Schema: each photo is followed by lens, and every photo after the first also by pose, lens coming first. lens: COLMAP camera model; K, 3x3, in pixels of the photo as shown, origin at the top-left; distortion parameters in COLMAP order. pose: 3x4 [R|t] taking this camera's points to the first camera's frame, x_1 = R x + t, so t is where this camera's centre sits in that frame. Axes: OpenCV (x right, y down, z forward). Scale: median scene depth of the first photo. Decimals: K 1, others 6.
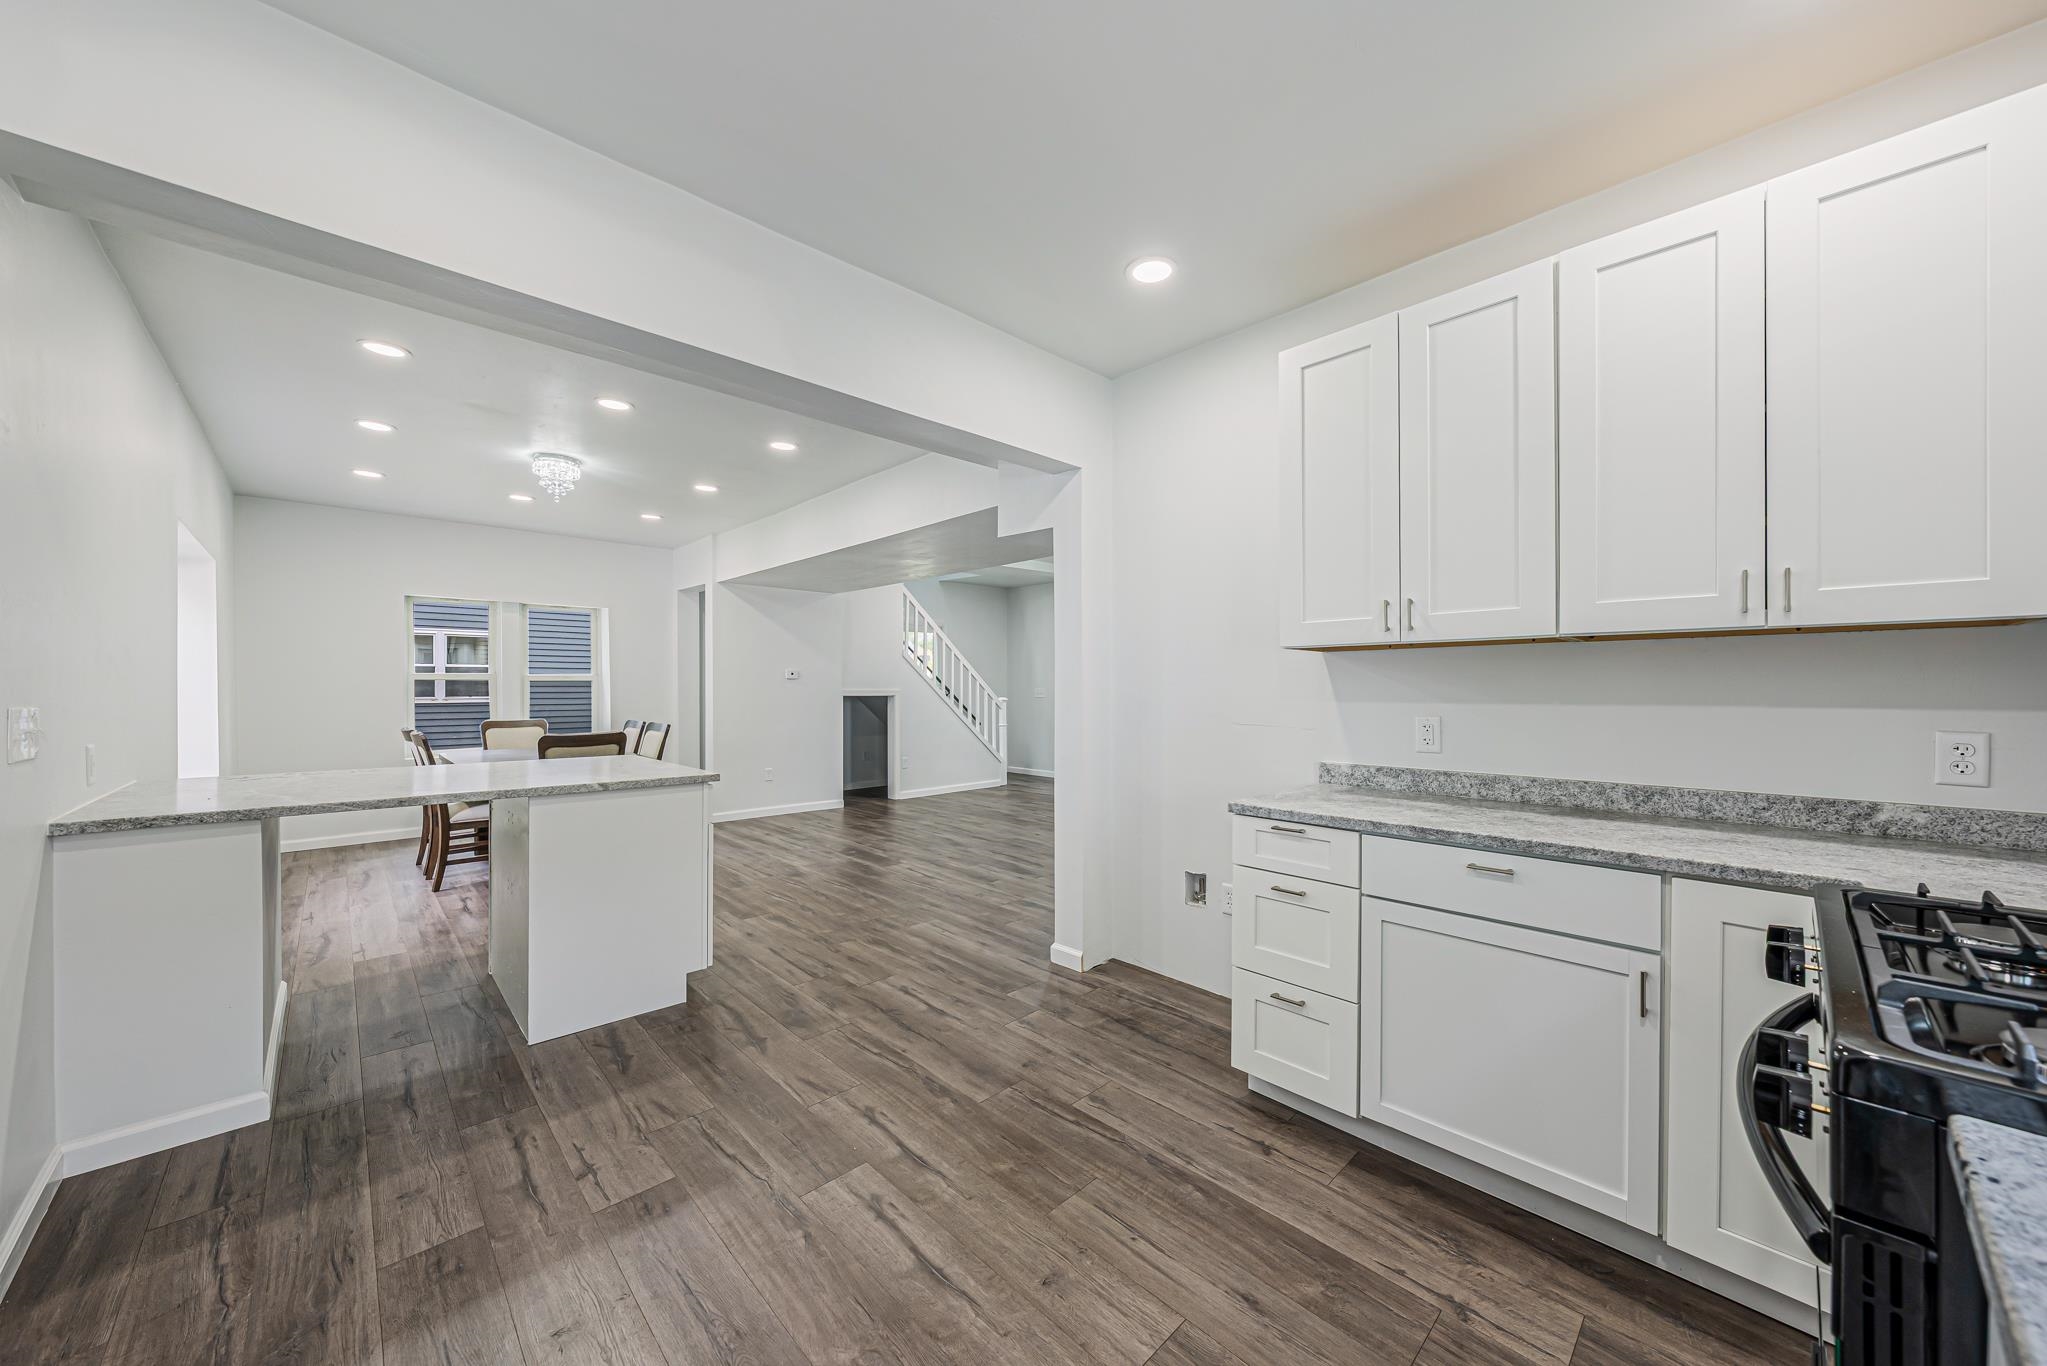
lens RADIAL K [[721.1, 0, 1023.5], [0, 721.1, 683.0], [0, 0, 1]] dist [-0.000365, 0.000003]
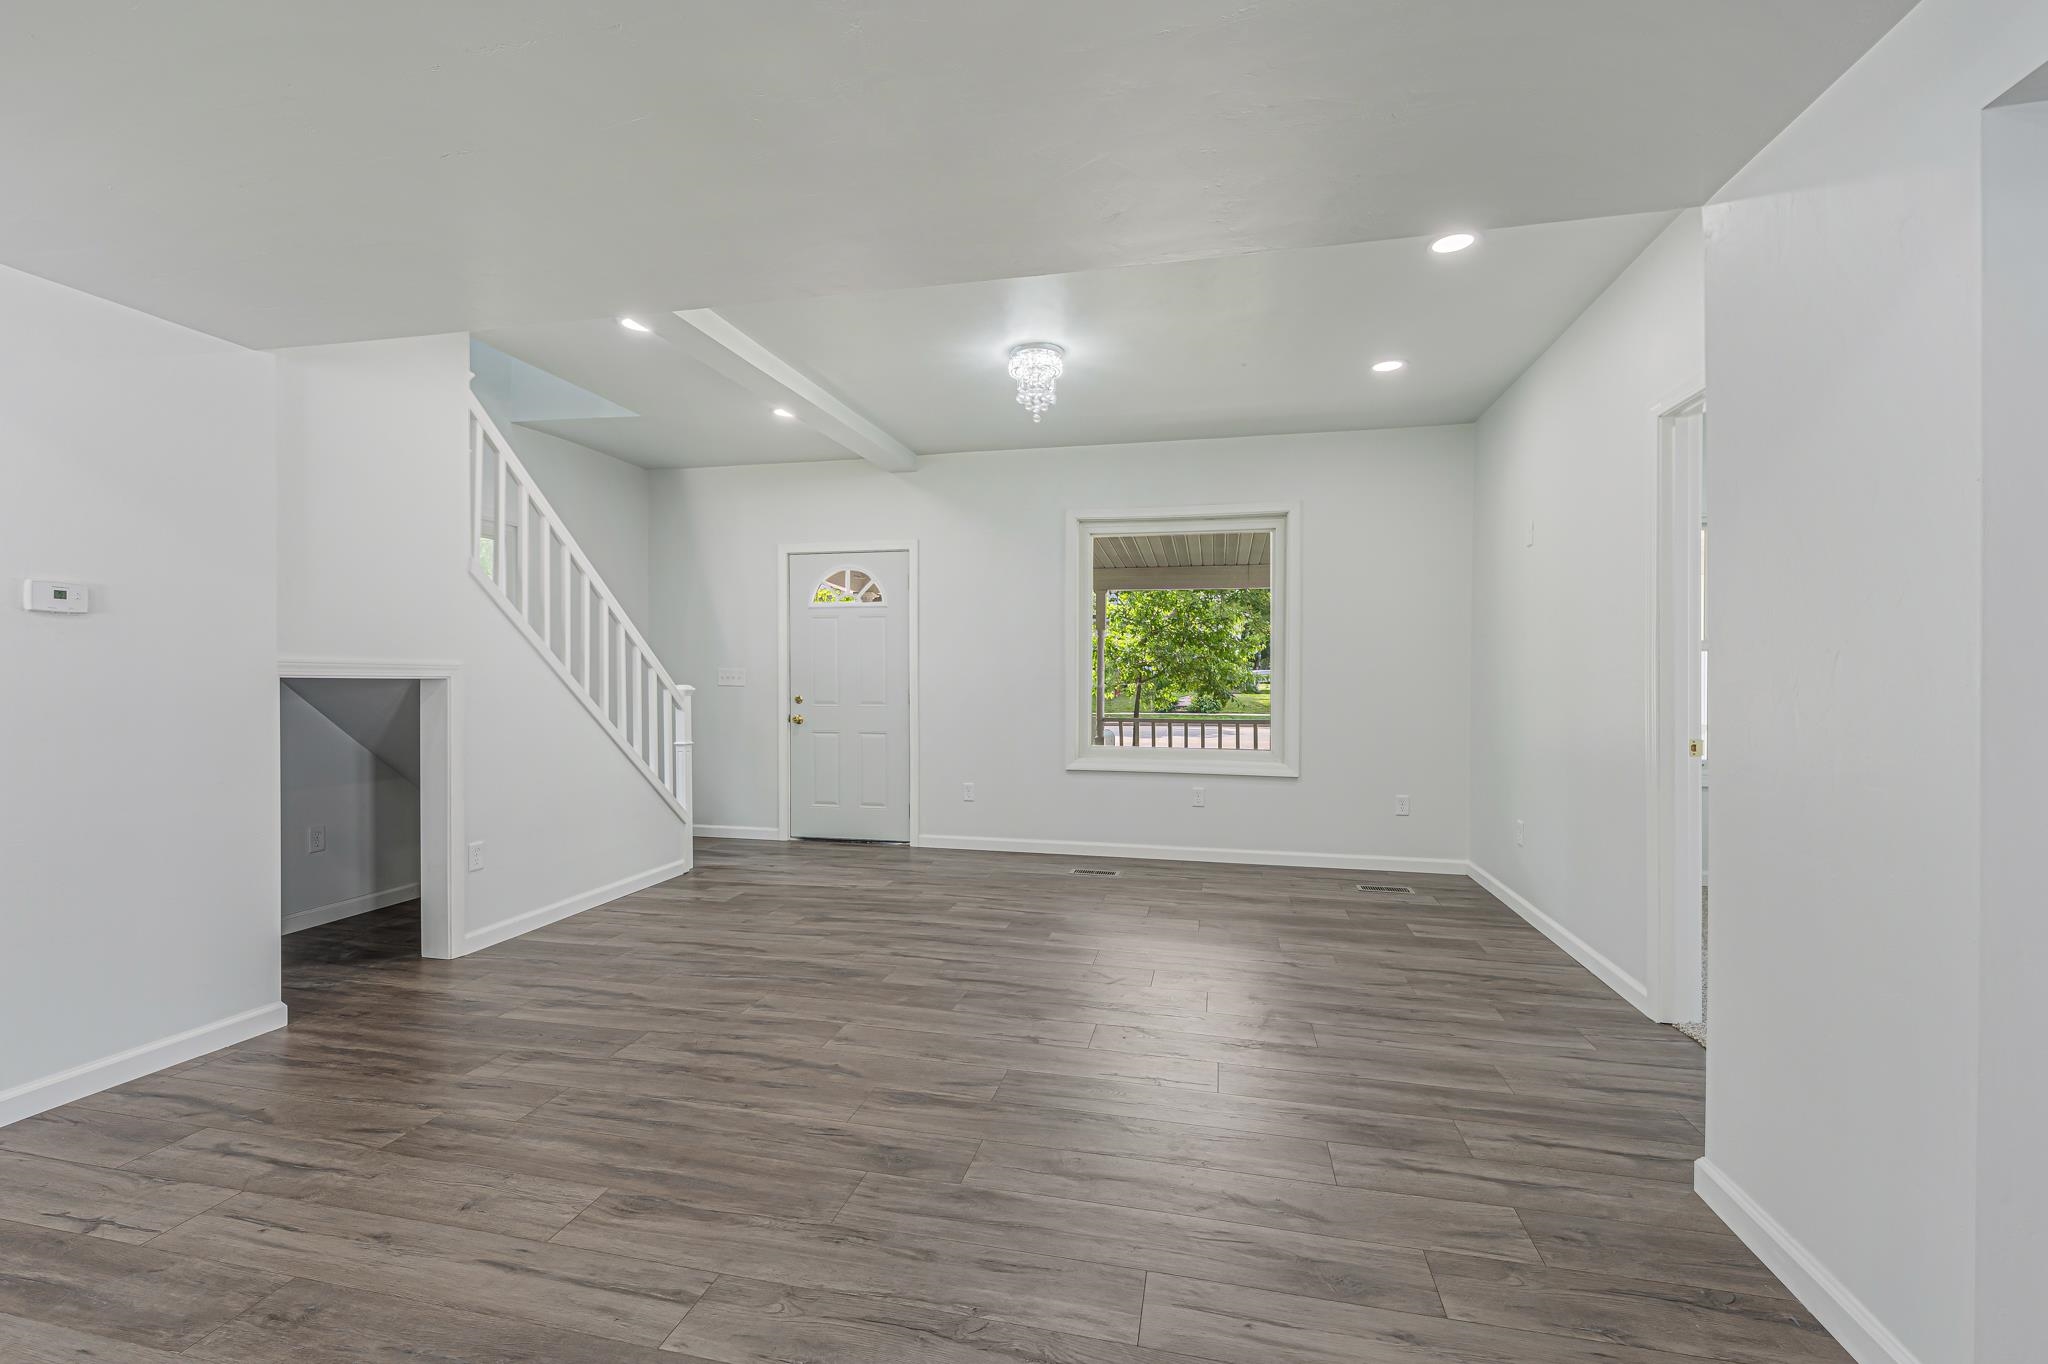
lens RADIAL K [[837.2, 0, 1033.6], [0, 837.2, 684.3], [0, 0, 1]] dist [-0.000075, 0.000037]
pose [[0.834308, -0.004174, 0.551283, -0.459018], [-0.004225, 0.999894, 0.013964, 0.036069], [-0.551283, -0.013979, 0.834201, 1.328859]]
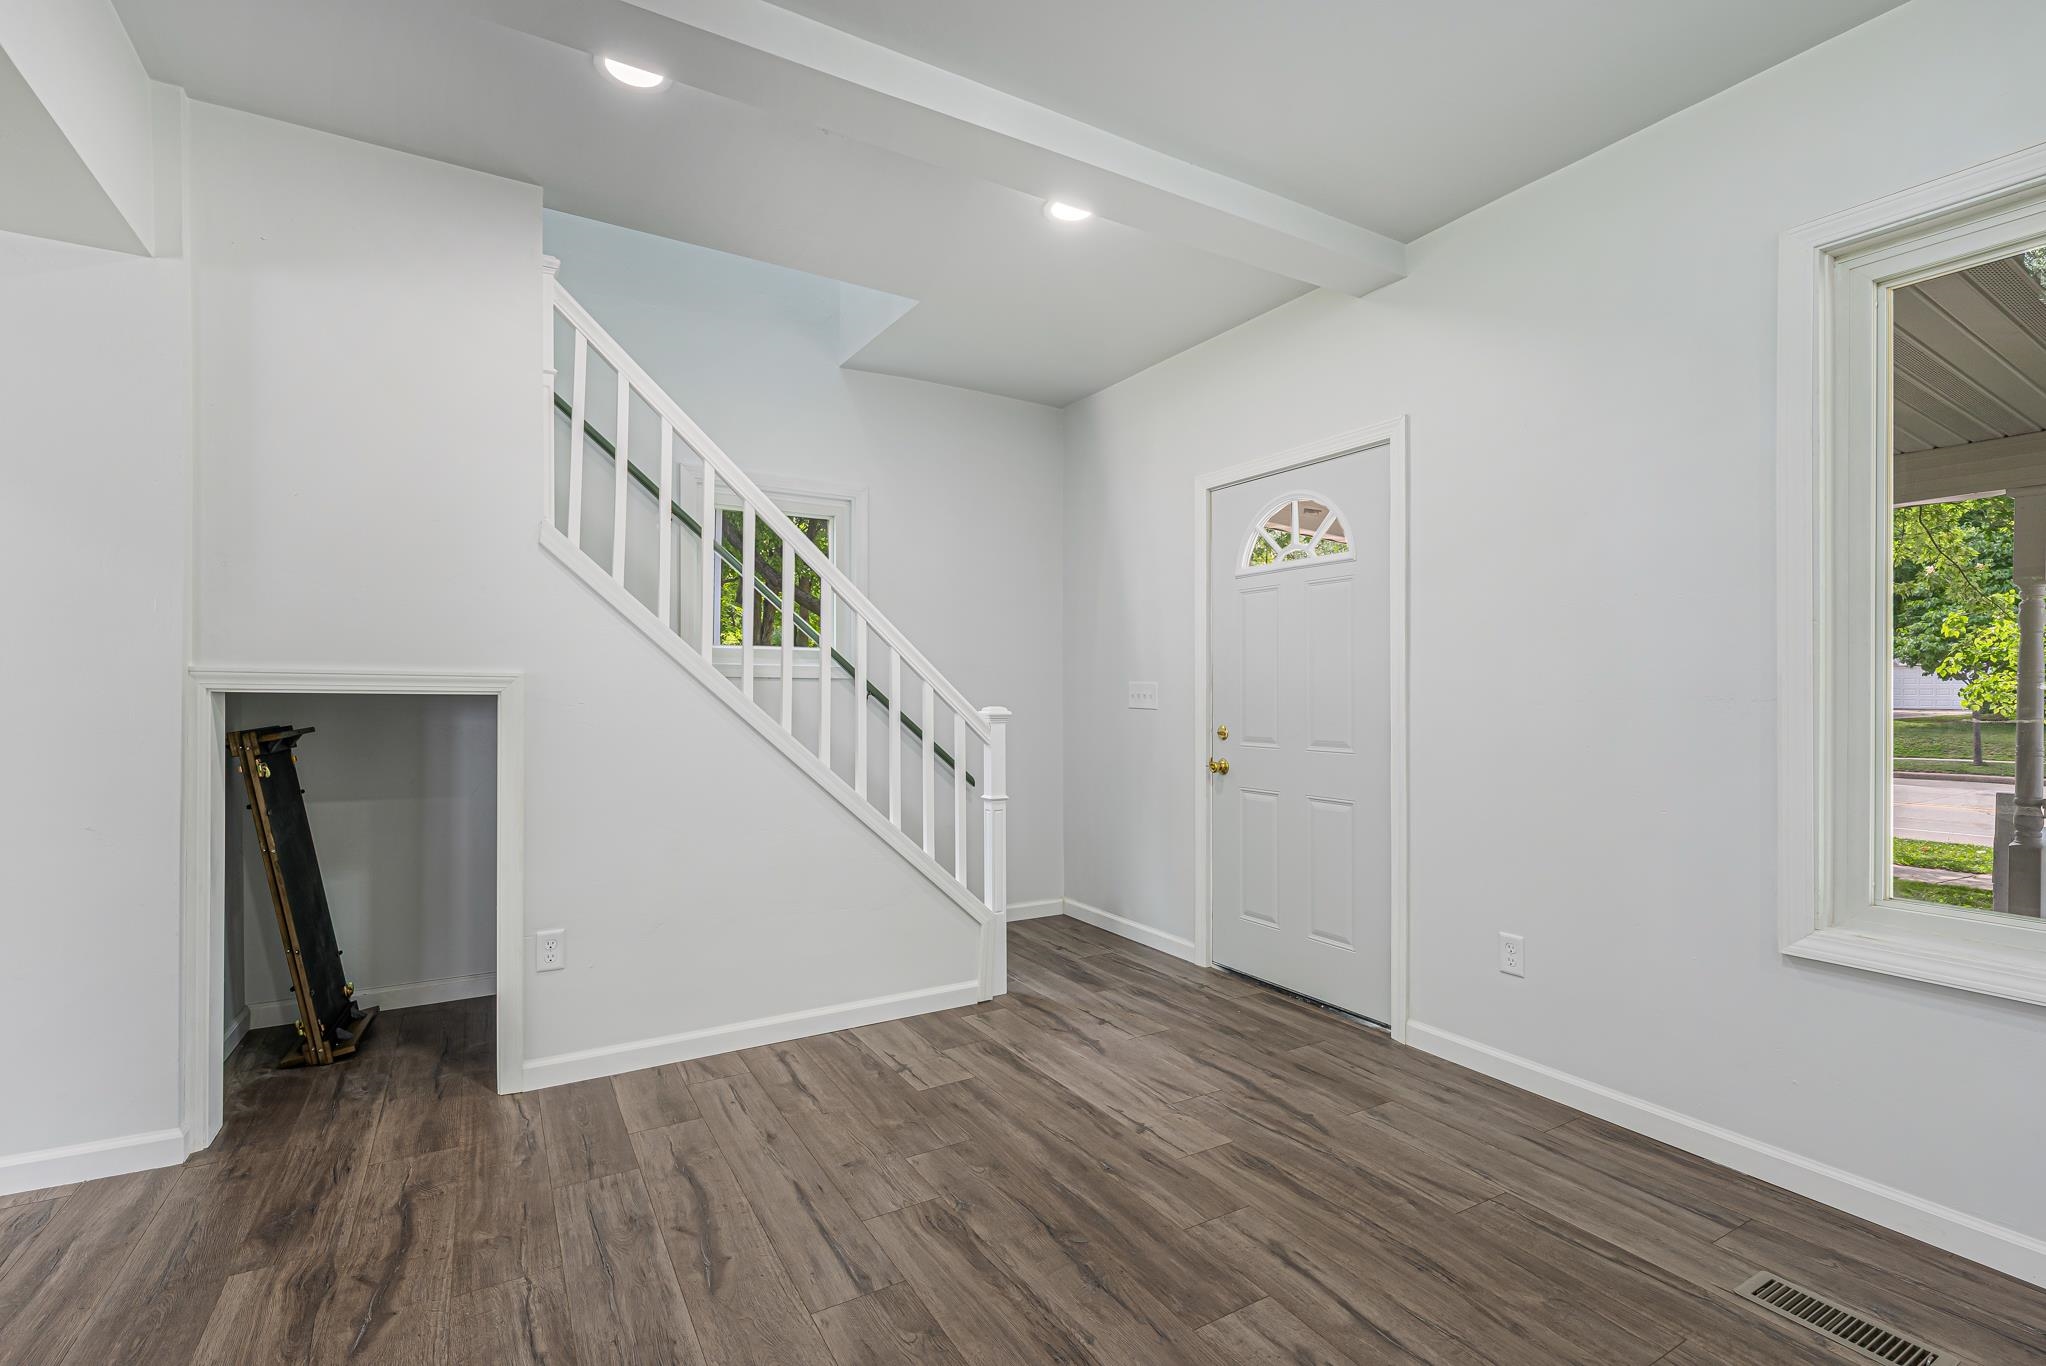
lens RADIAL K [[916.9, 0, 1027.5], [0, 916.9, 691.2], [0, 0, 1]] dist [0.001611, 0.000067]
pose [[0.973550, 0.003533, -0.228448, 0.218176], [-0.003047, 0.999992, 0.002478, 0.041502], [0.228455, -0.001717, 0.973553, 1.999544]]
